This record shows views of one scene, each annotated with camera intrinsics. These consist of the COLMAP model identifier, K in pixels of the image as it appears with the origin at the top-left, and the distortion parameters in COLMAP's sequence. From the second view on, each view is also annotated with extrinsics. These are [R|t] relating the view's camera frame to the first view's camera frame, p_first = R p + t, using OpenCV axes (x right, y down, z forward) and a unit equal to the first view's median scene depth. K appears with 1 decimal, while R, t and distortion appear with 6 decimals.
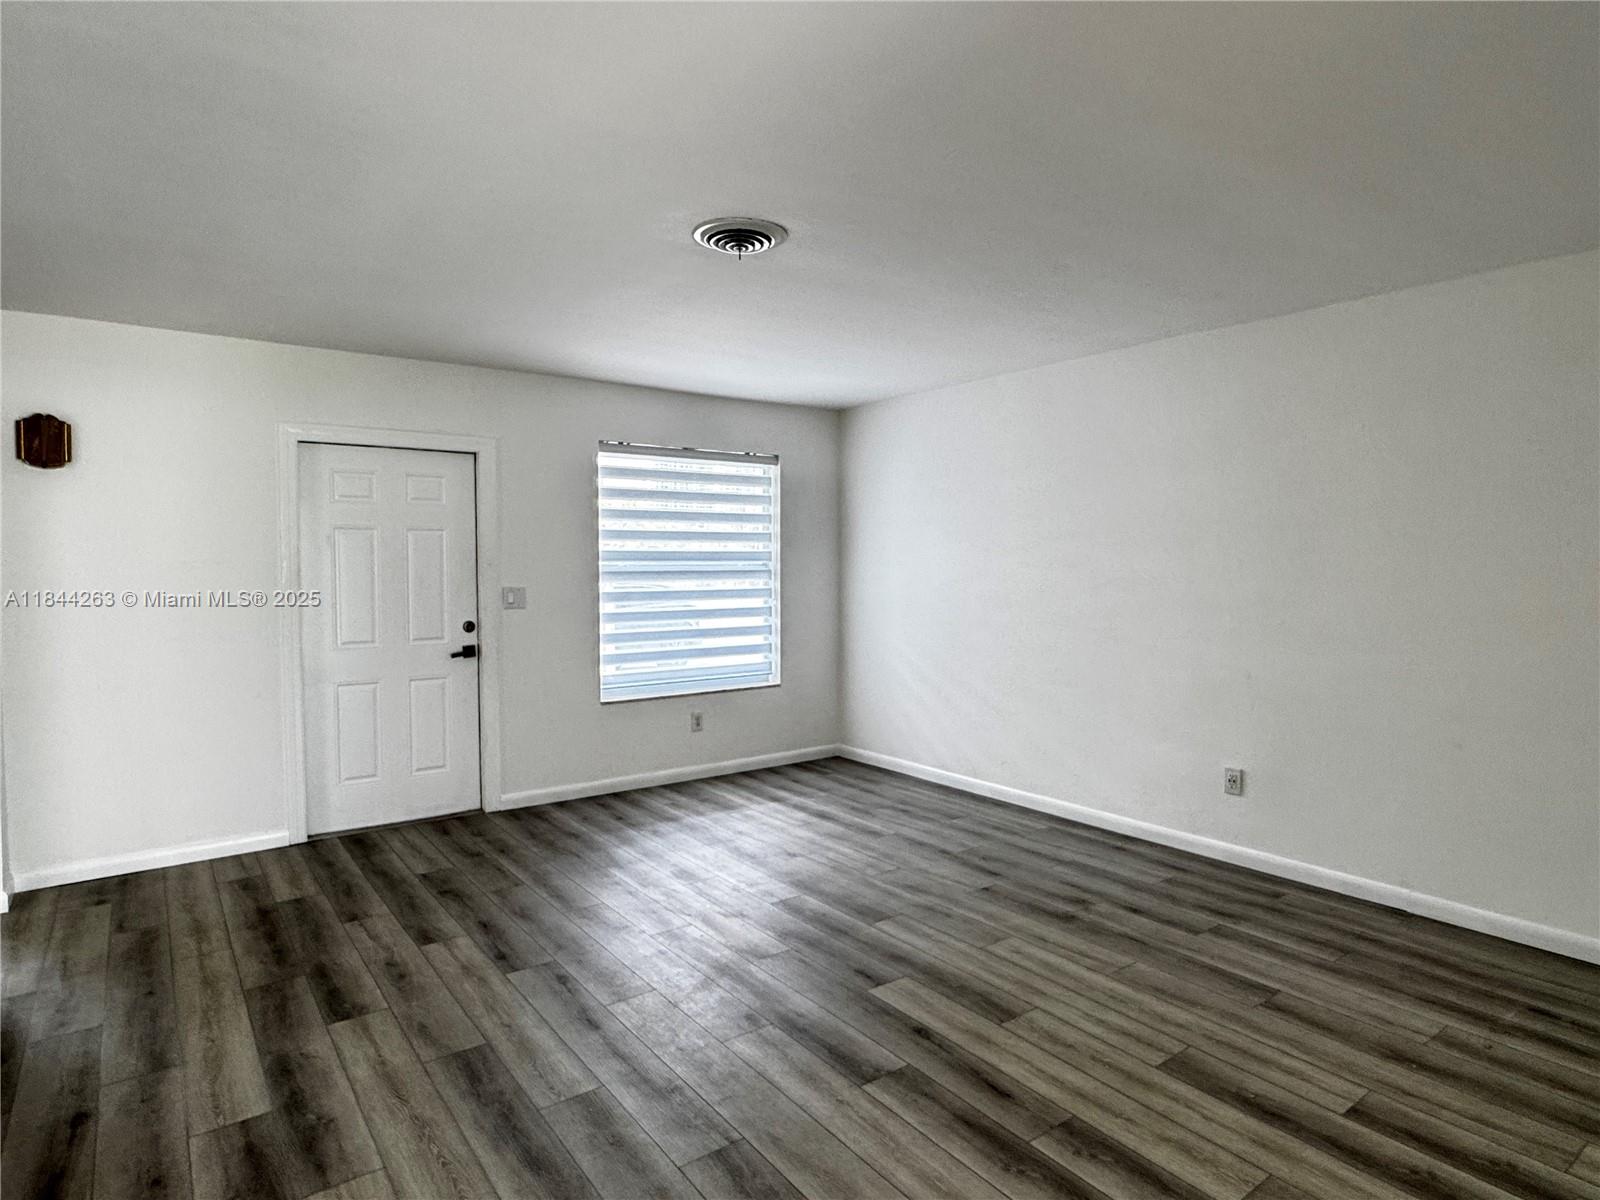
lens RADIAL K [[898.5, 0, 801.6], [0, 898.5, 601.2], [0, 0, 1]] dist [-0.003577, 0.000166]
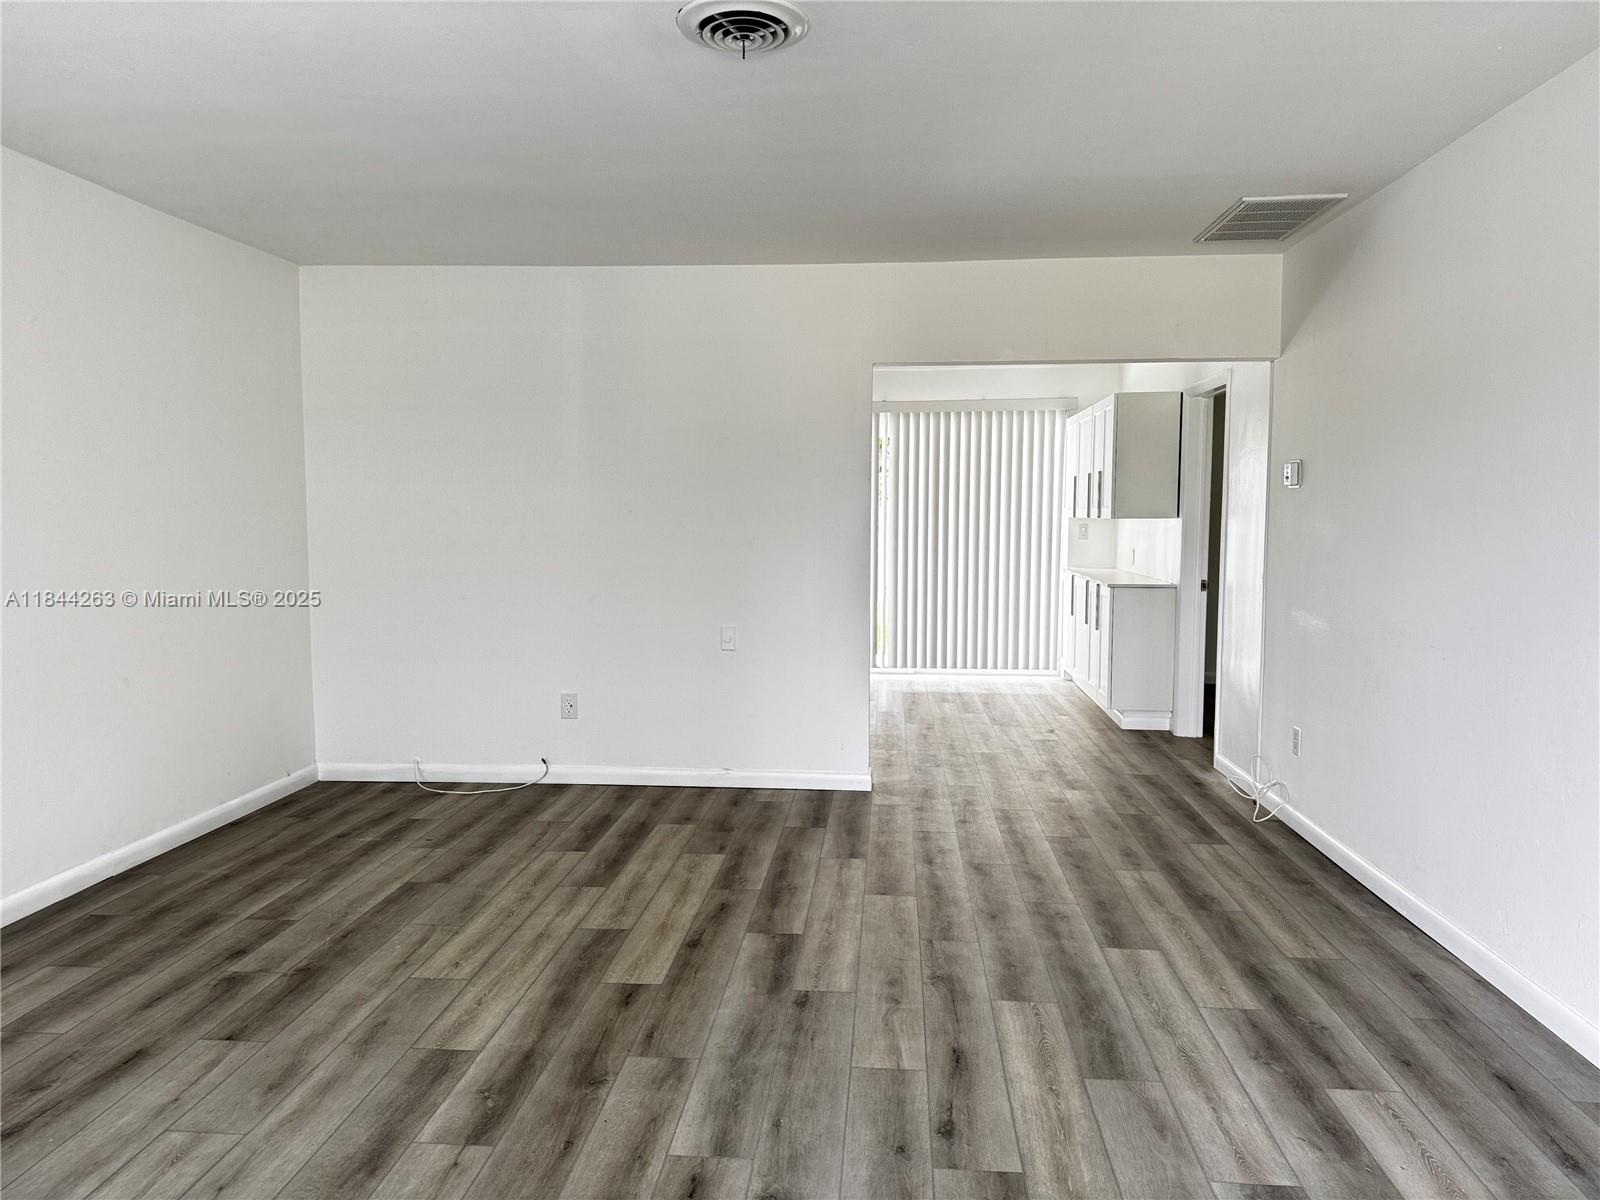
lens RADIAL K [[1133.7, 0, 799.3], [0, 1133.7, 598.2], [0, 0, 1]] dist [-0.003464, -0.012821]
pose [[-0.749149, -0.049279, 0.660566, -0.774819], [0.031487, 0.993452, 0.109822, -0.049887], [-0.661653, 0.103073, -0.742692, 1.800795]]
